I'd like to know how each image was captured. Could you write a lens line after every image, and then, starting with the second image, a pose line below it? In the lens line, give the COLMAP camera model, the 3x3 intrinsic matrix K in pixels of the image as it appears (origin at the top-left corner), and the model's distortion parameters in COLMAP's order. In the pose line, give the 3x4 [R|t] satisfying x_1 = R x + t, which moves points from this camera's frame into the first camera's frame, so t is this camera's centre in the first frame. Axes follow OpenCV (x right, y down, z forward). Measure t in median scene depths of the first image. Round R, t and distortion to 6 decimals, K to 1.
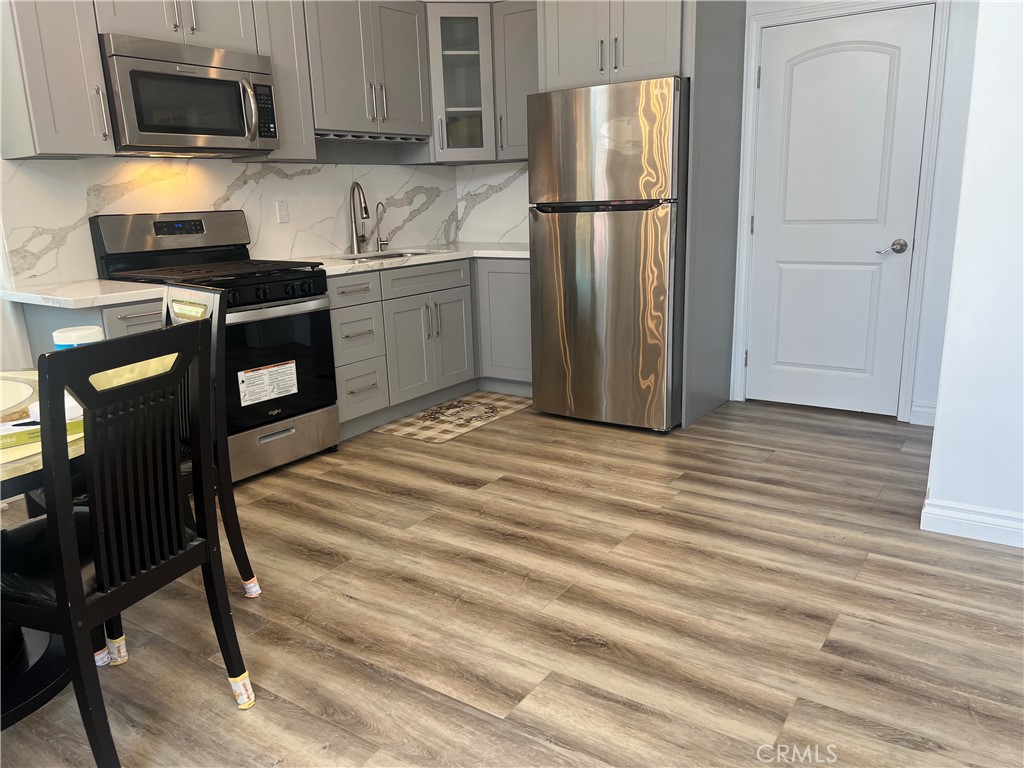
lens RADIAL K [[771.4, 0, 519.5], [0, 771.4, 387.7], [0, 0, 1]] dist [0.050032, -0.060940]
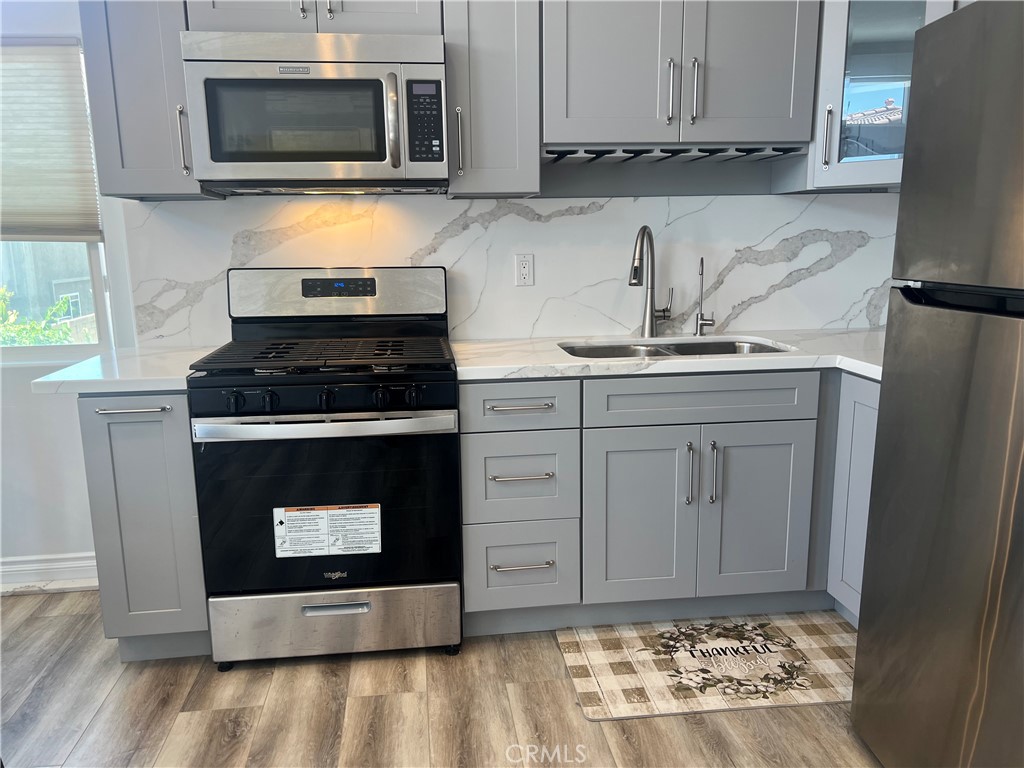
lens RADIAL K [[771.4, 0, 508.1], [0, 771.4, 387.7], [0, 0, 1]] dist [0.050032, -0.060940]
pose [[0.657666, 0.165183, -0.734976, 0.230446], [-0.190224, 0.980459, 0.050140, -0.179684], [0.728896, 0.106835, 0.676237, 0.626168]]
